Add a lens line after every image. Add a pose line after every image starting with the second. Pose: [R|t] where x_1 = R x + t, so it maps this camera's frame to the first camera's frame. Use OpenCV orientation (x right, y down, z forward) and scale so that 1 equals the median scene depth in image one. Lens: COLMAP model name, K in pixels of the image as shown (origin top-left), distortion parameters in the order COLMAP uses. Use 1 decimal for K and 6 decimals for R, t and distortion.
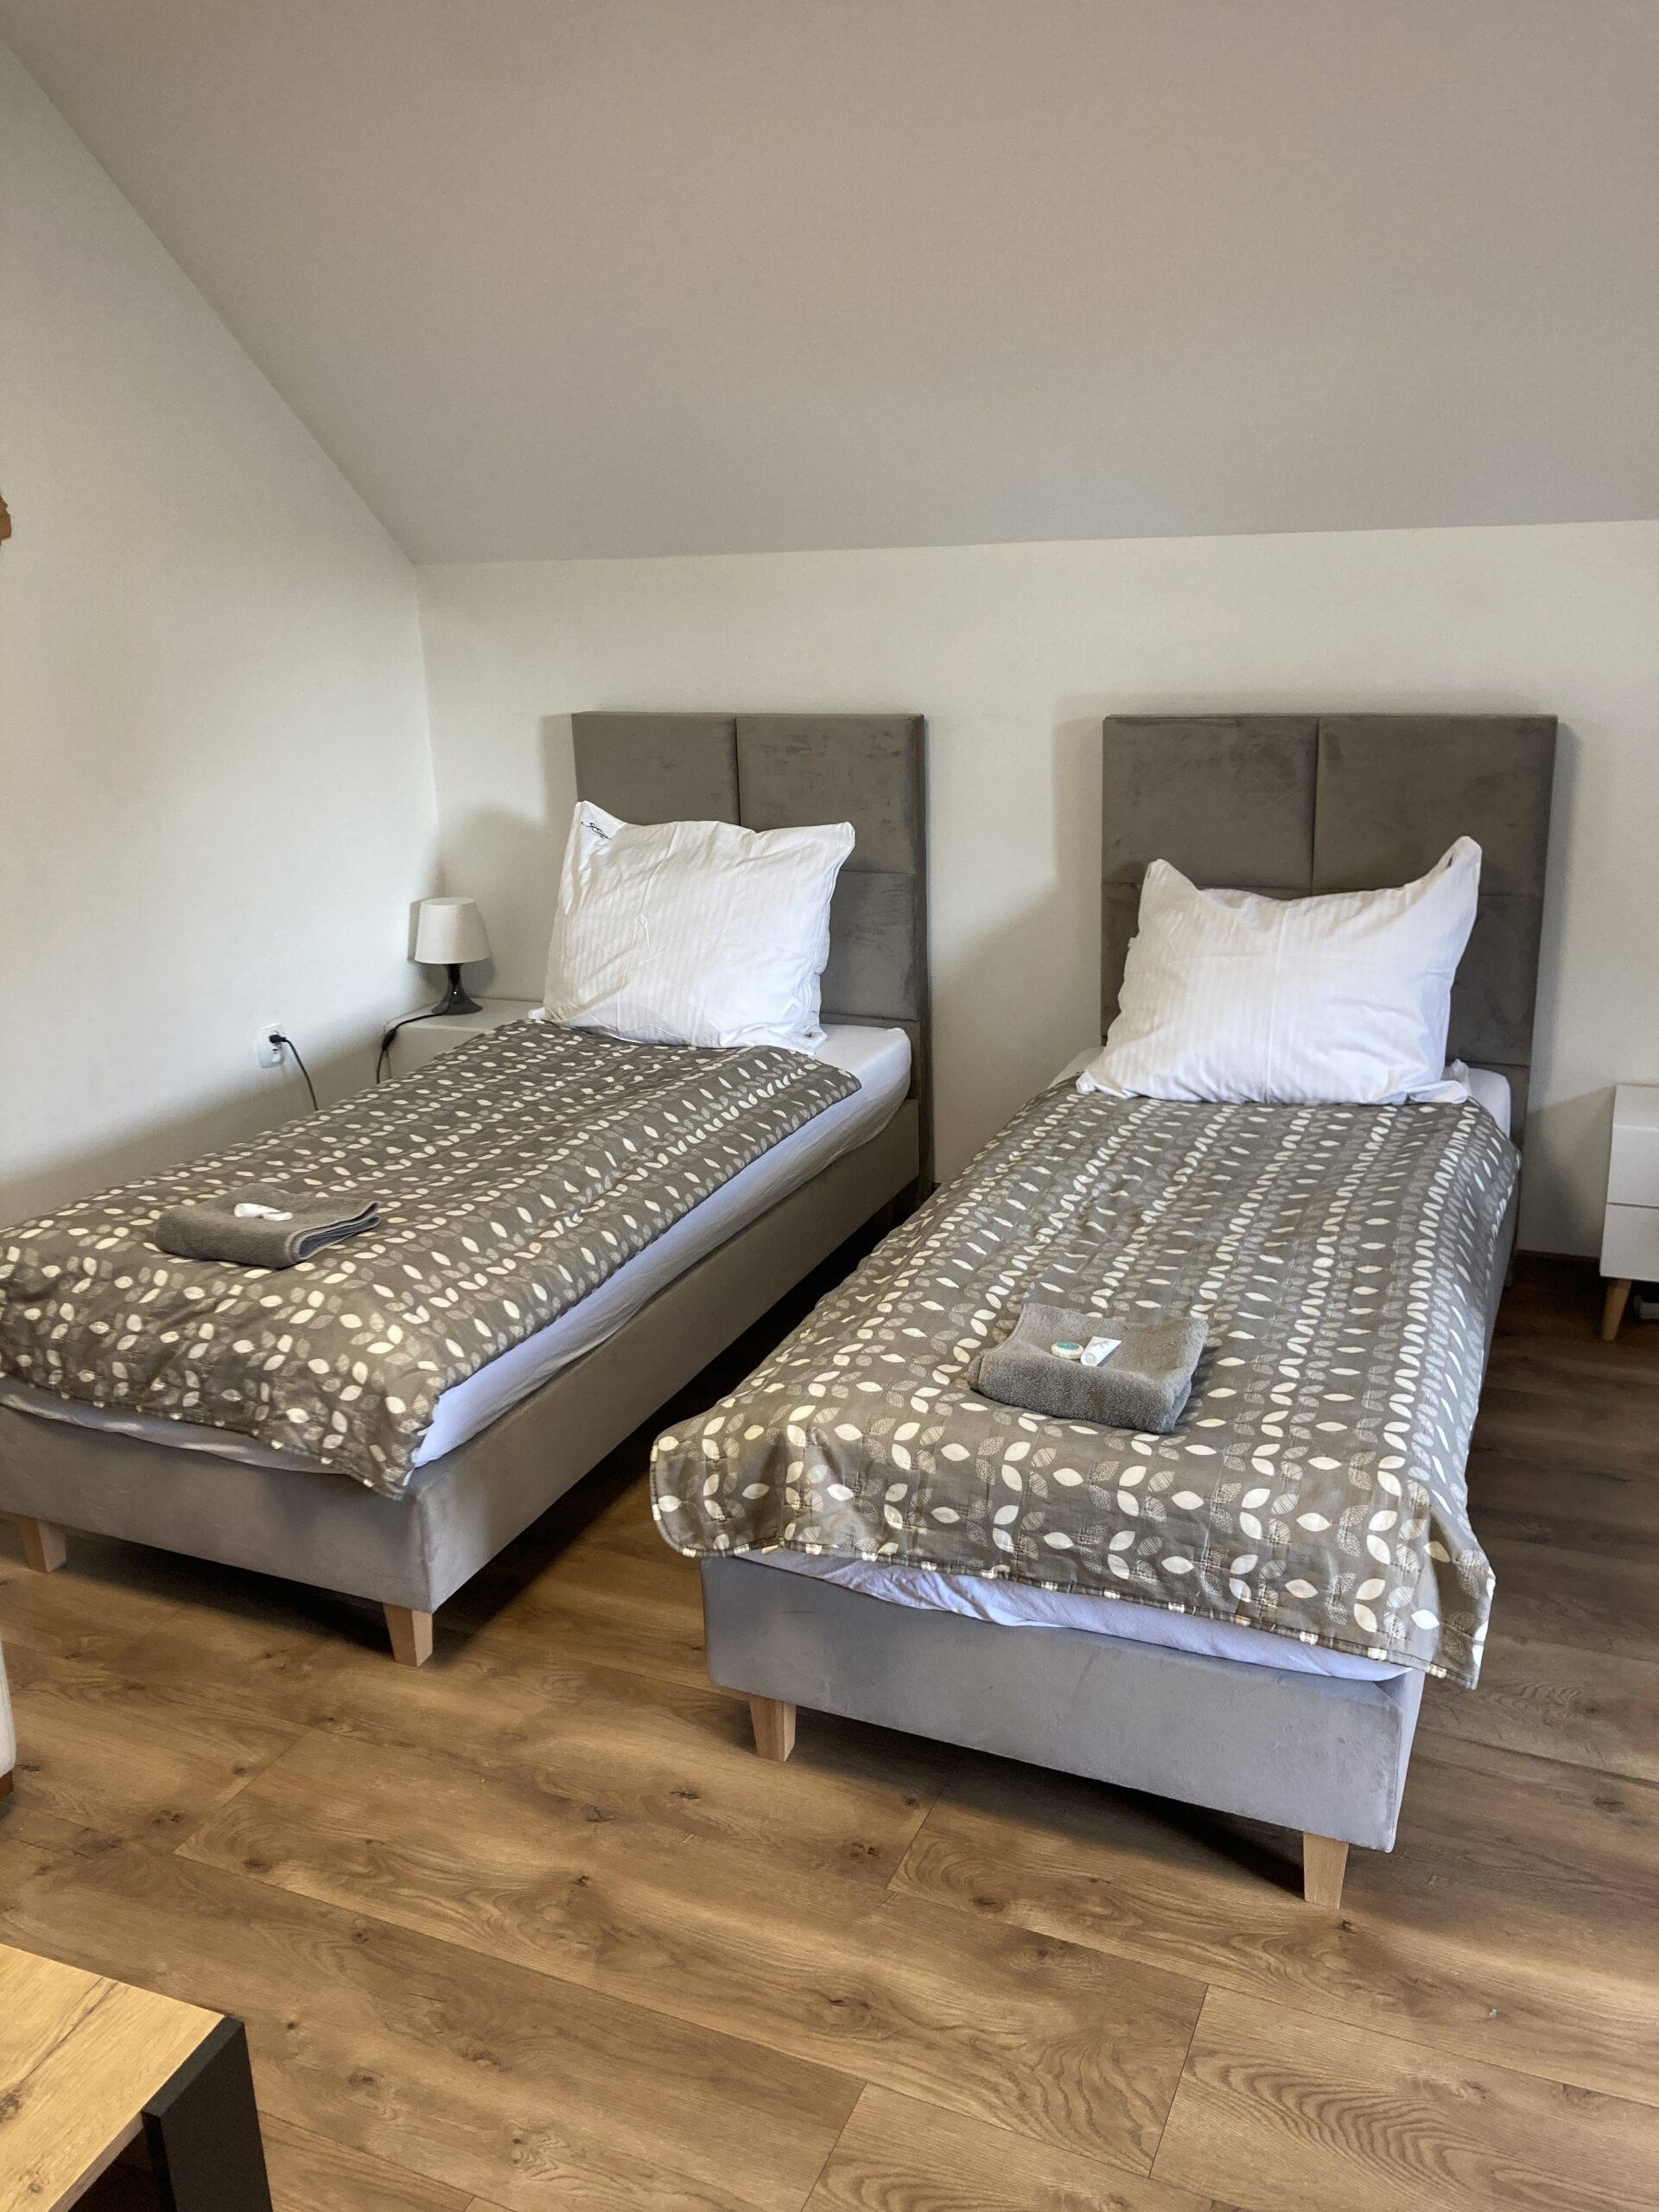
lens RADIAL K [[1799.7, 0, 822.1], [0, 1799.7, 1119.7], [0, 0, 1]] dist [0.045616, -0.053334]
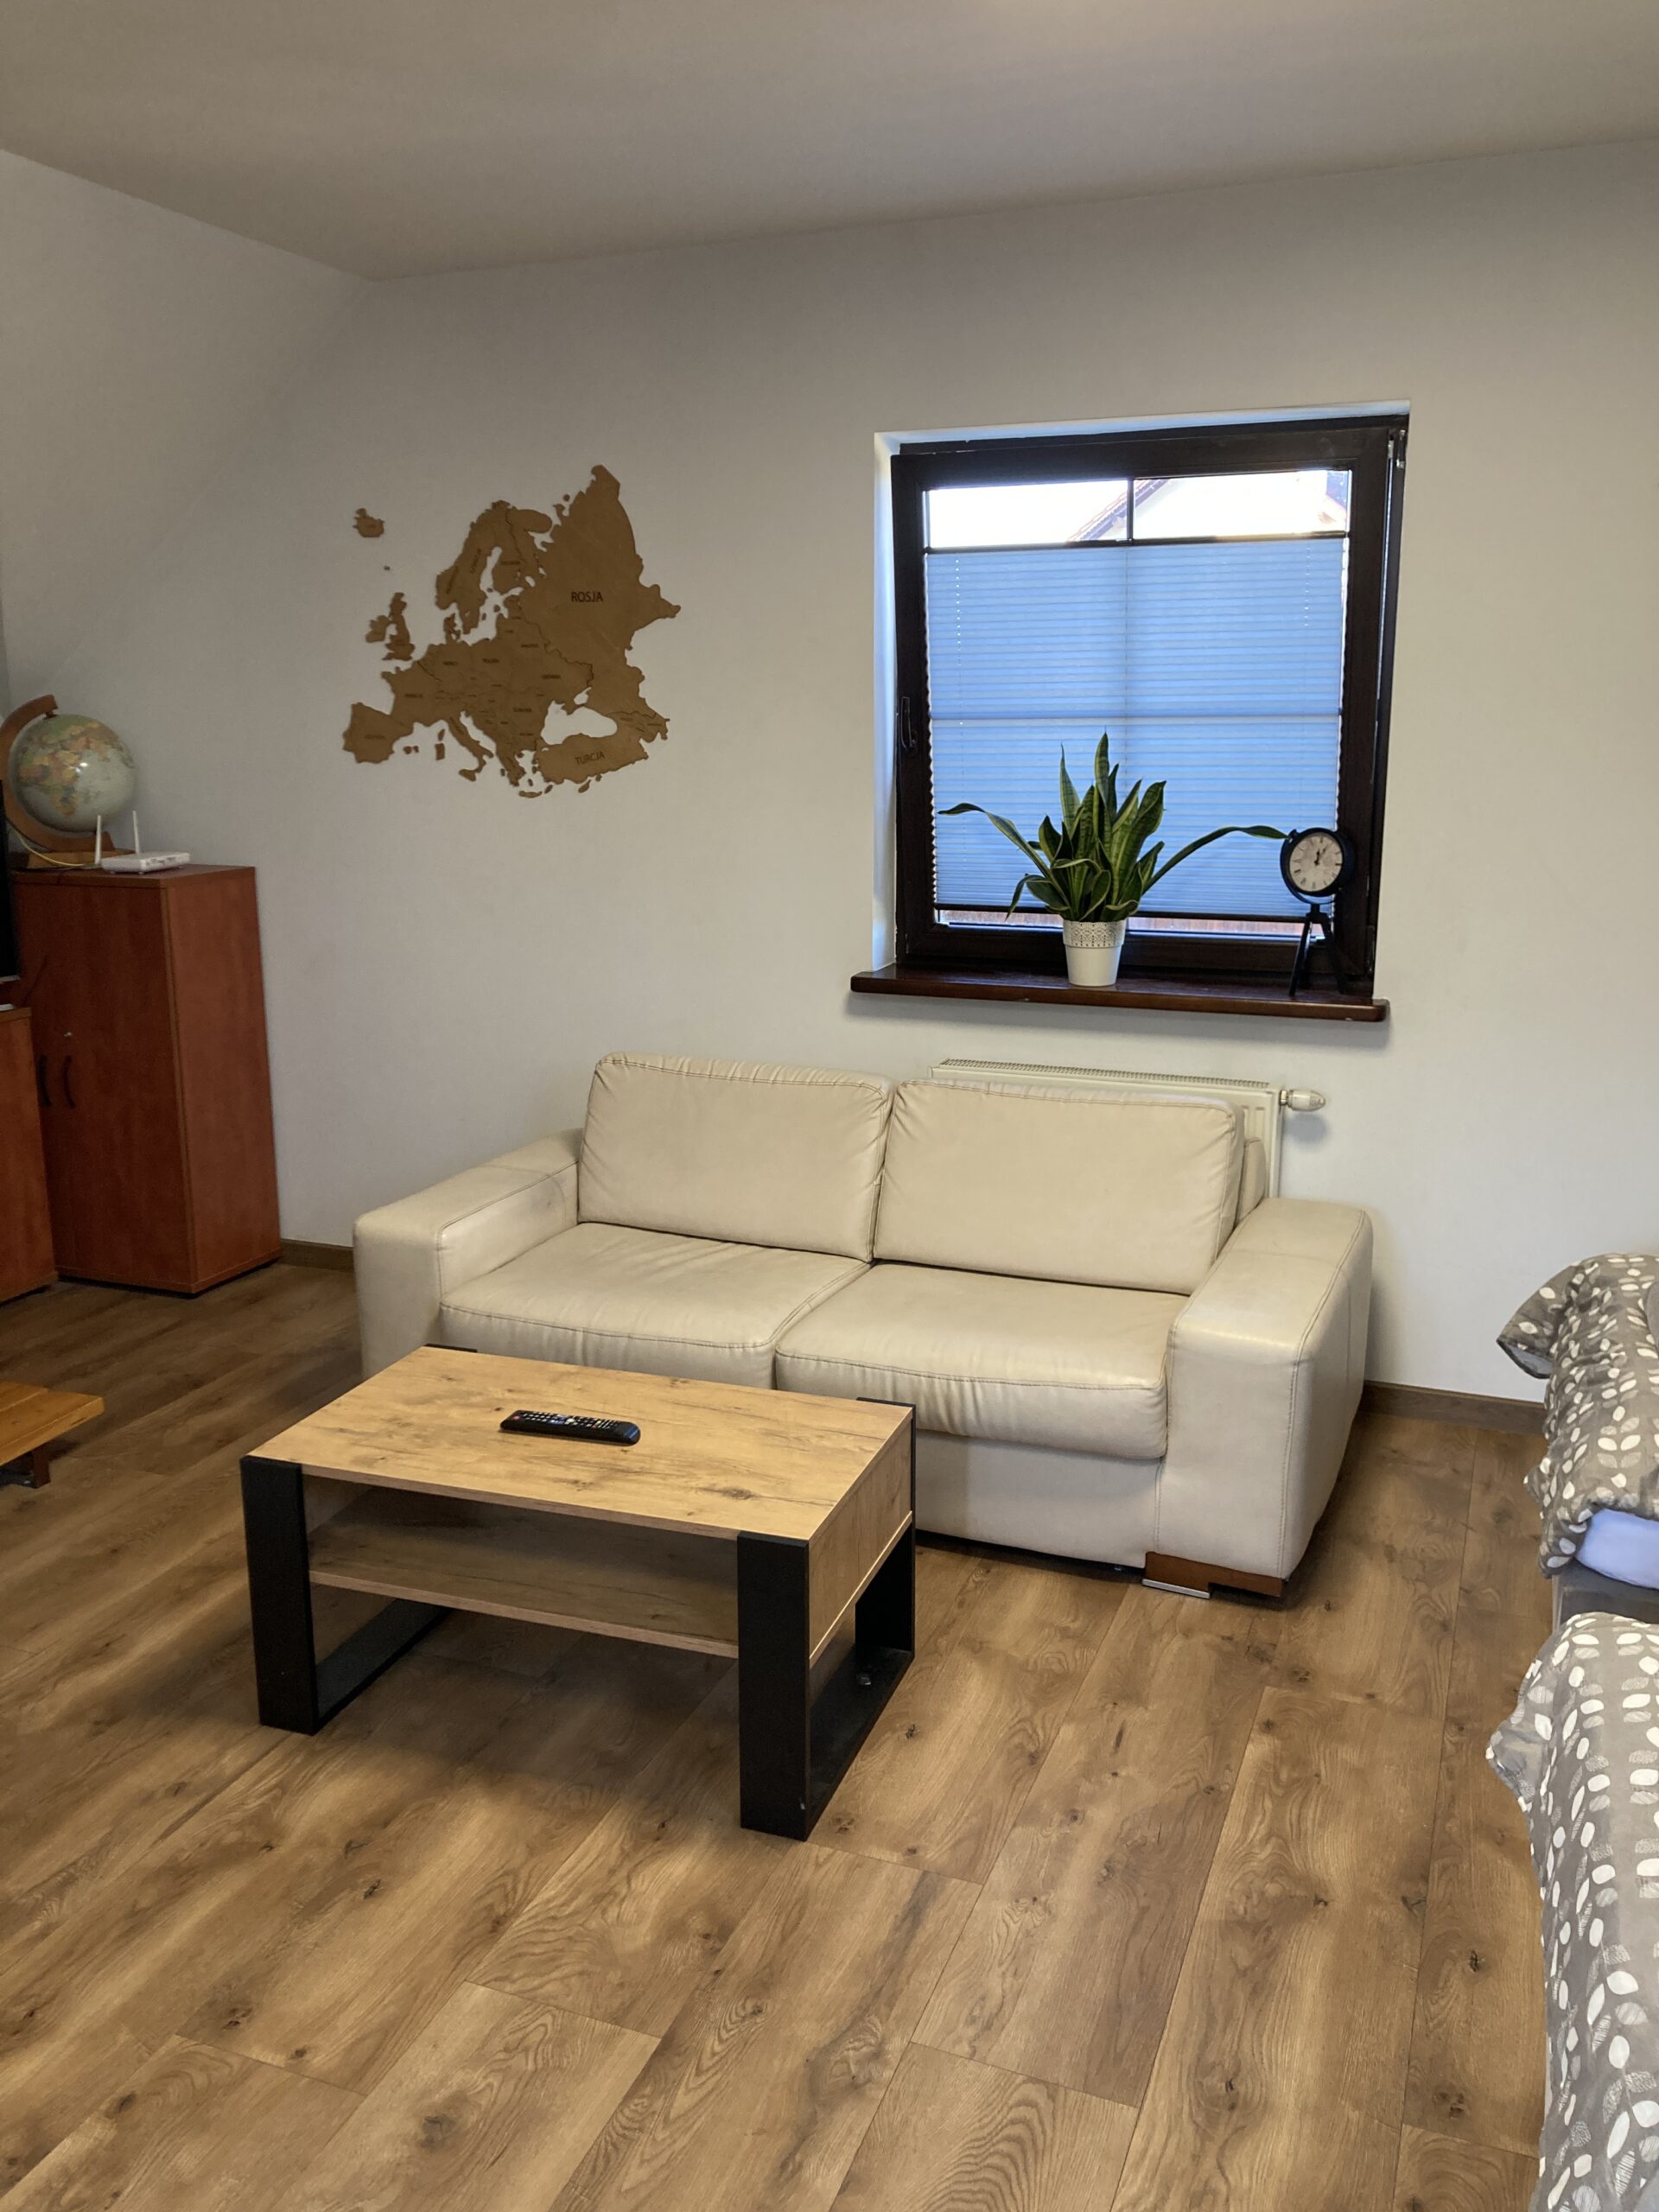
lens RADIAL K [[1799.7, 0, 816.3], [0, 1799.7, 1086.7], [0, 0, 1]] dist [0.045616, -0.053334]
pose [[0.036940, 0.244544, -0.968934, 0.734598], [-0.298410, 0.928057, 0.222850, -0.168465], [0.953723, 0.280908, 0.107256, 0.435586]]
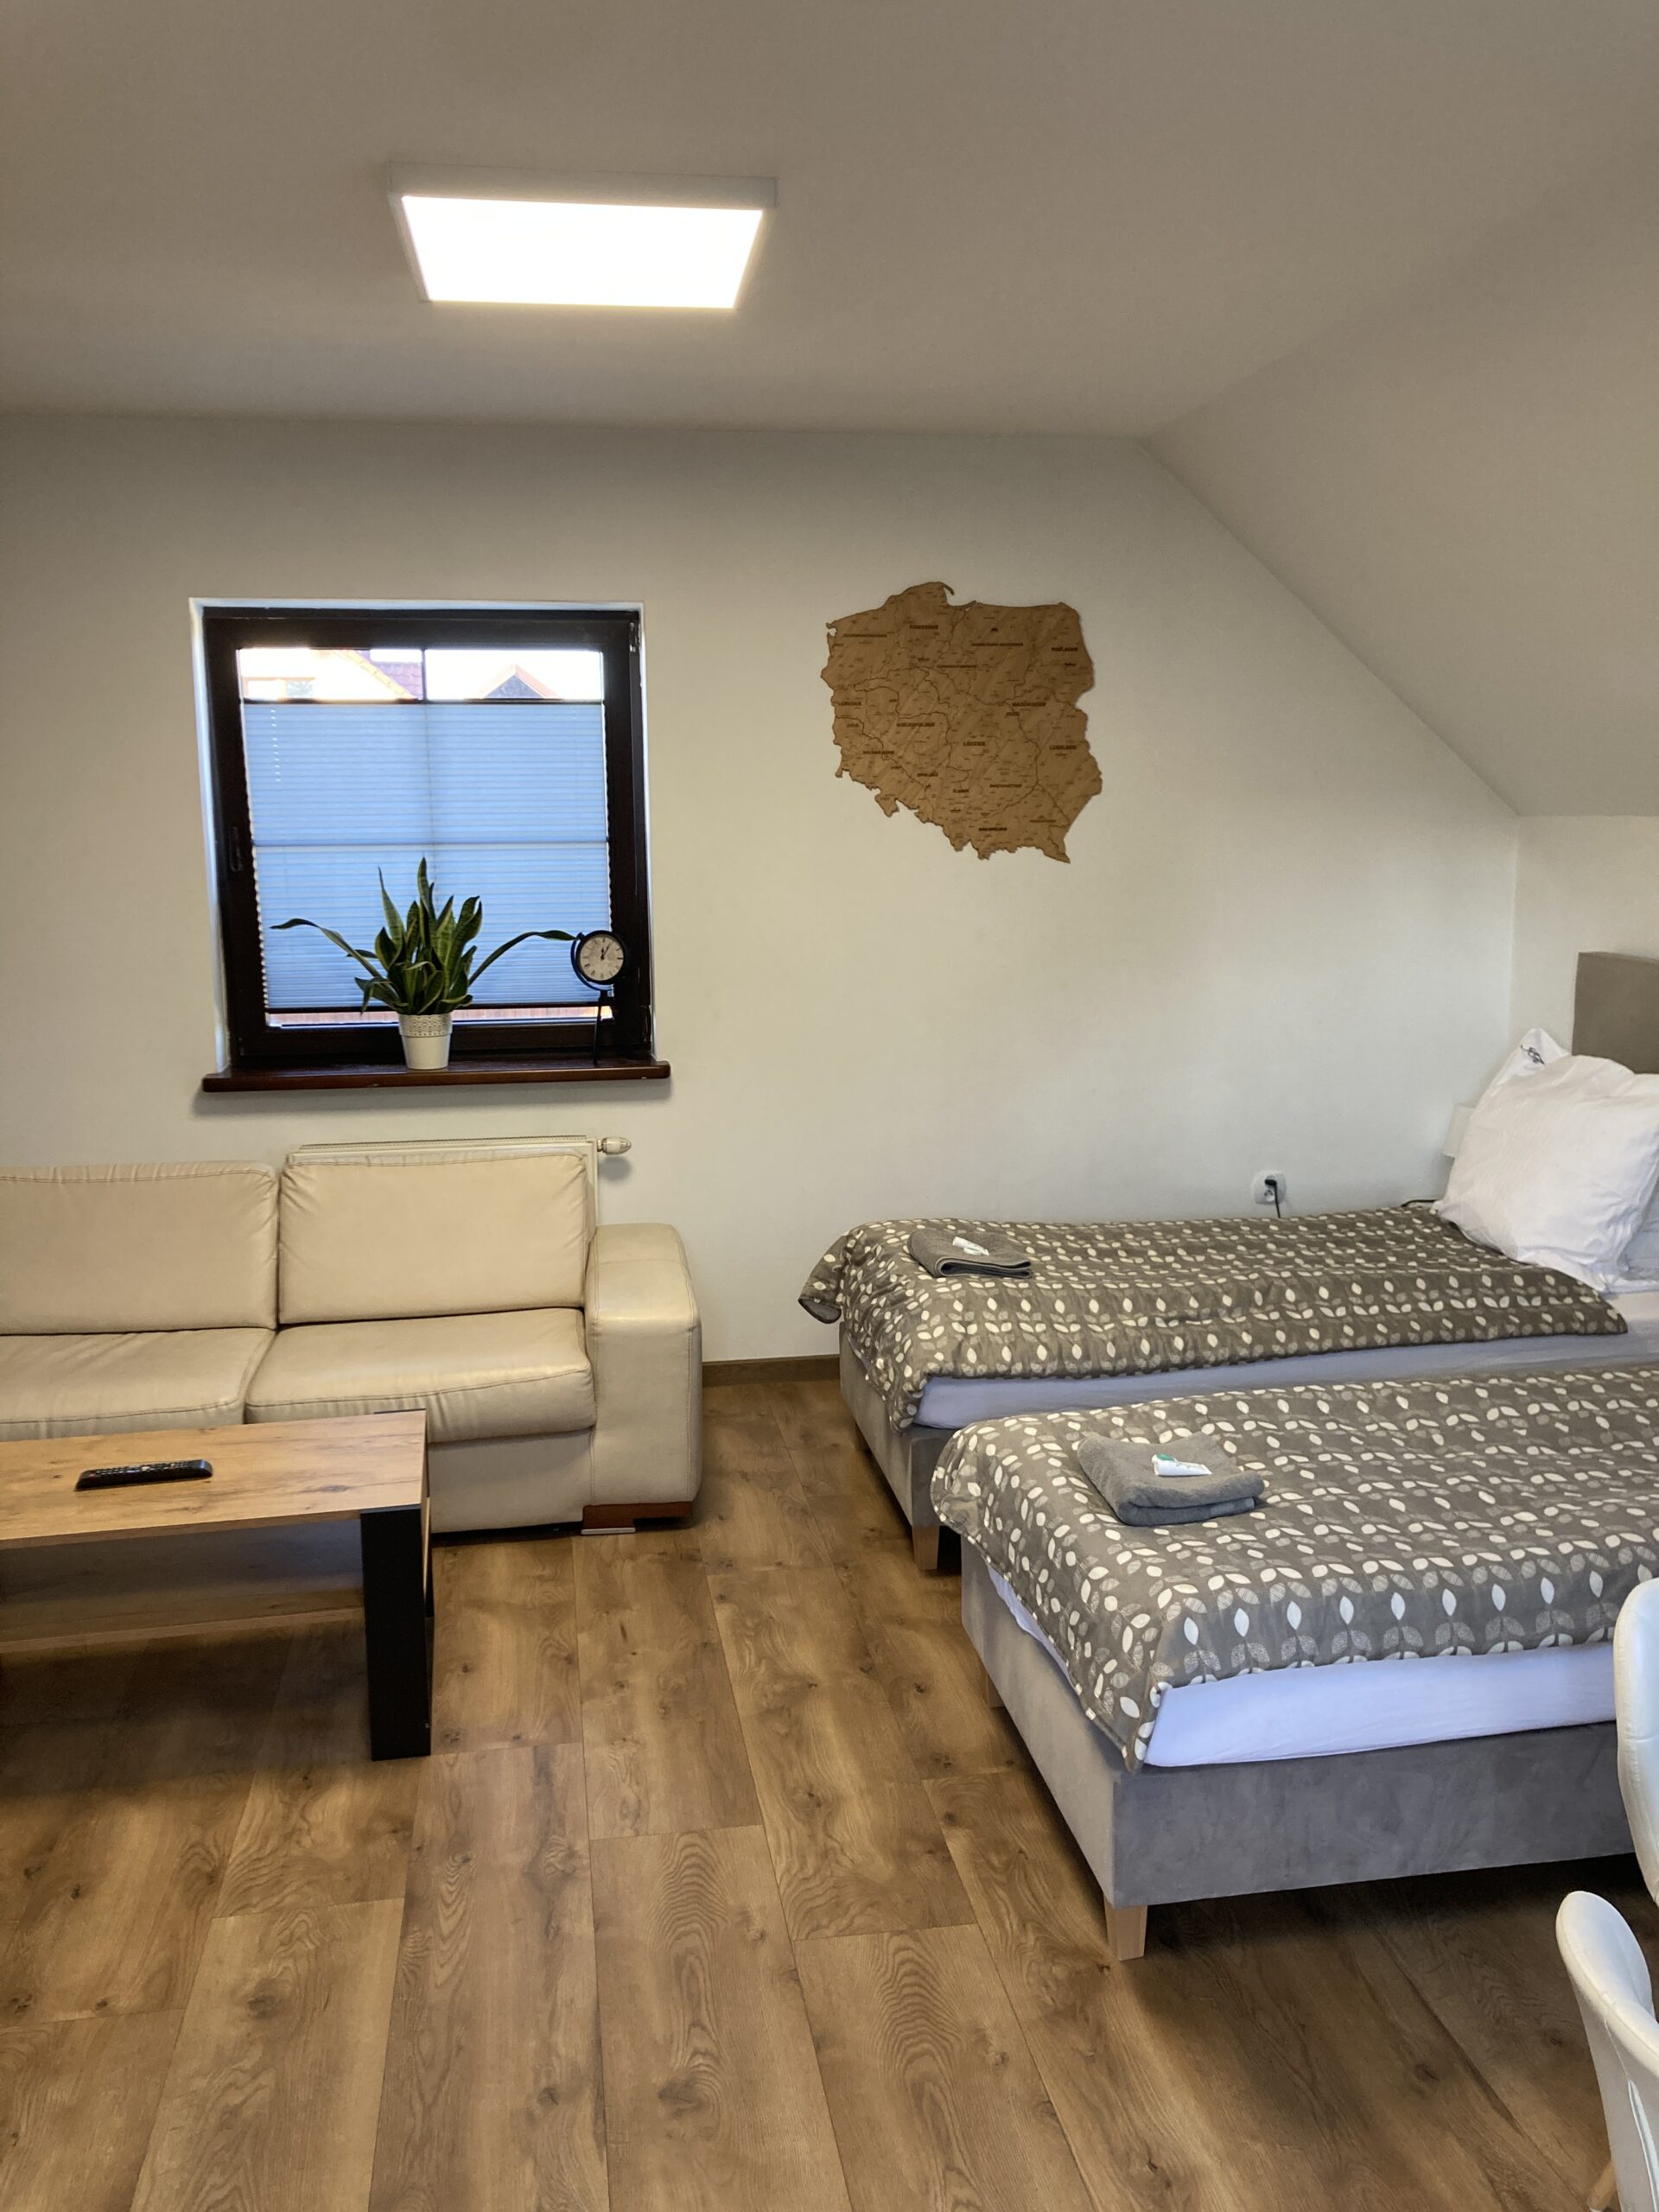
lens RADIAL K [[1799.7, 0, 807.4], [0, 1799.7, 1095.9], [0, 0, 1]] dist [0.045616, -0.053334]
pose [[0.541717, 0.159548, -0.825280, 0.960242], [-0.261265, 0.965149, 0.015093, -0.066768], [0.798926, 0.207441, 0.564522, 0.049579]]
